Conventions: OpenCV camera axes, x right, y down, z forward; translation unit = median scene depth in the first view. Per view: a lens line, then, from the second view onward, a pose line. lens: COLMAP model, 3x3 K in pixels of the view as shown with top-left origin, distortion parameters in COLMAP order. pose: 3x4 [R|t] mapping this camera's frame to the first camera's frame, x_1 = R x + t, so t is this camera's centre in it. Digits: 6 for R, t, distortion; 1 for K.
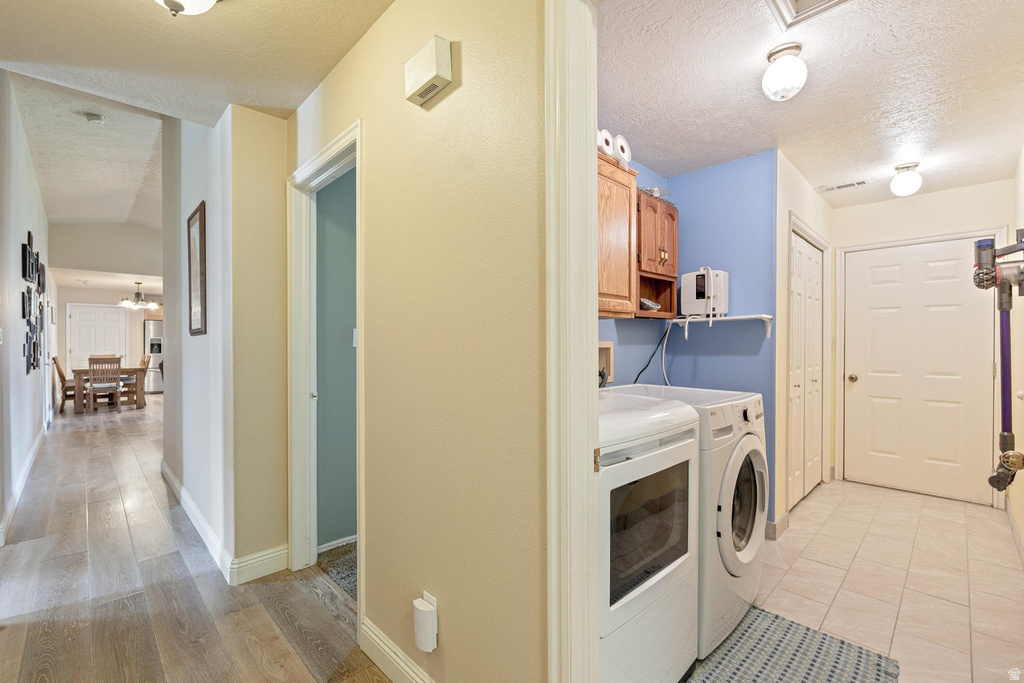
lens RADIAL K [[441.9, 0, 514.4], [0, 441.9, 347.1], [0, 0, 1]] dist [-0.004965, -0.000079]
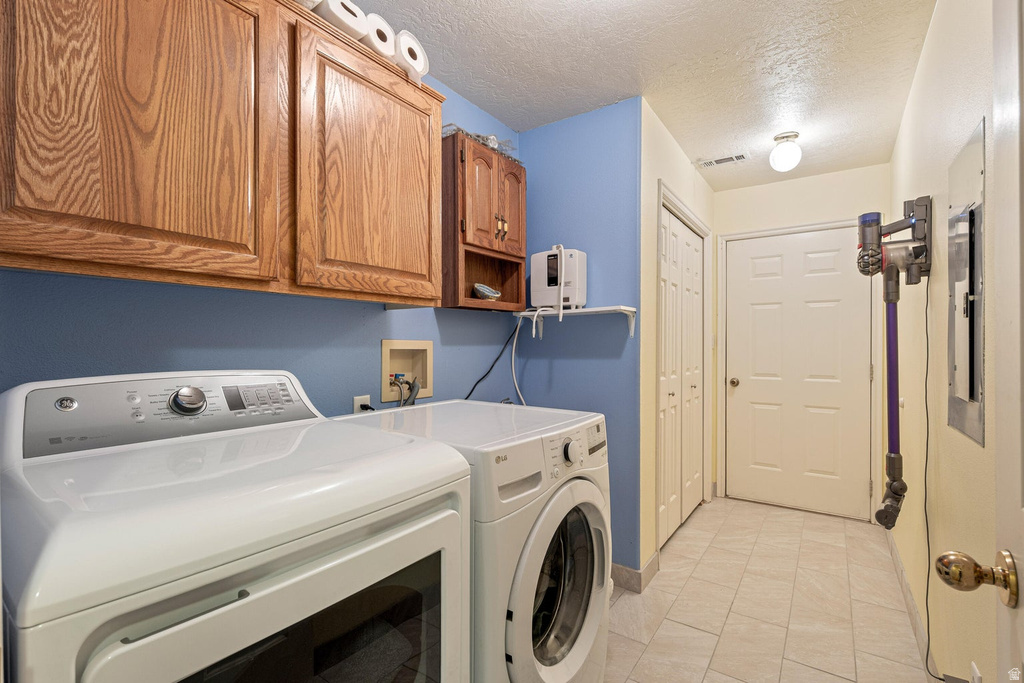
lens RADIAL K [[465.2, 0, 511.7], [0, 465.2, 346.9], [0, 0, 1]] dist [0.000570, 0.000018]
pose [[0.982331, -0.001751, 0.187145, 0.206932], [0.001921, 0.999998, -0.000728, -0.001871], [-0.187143, 0.001075, 0.982332, 0.221094]]
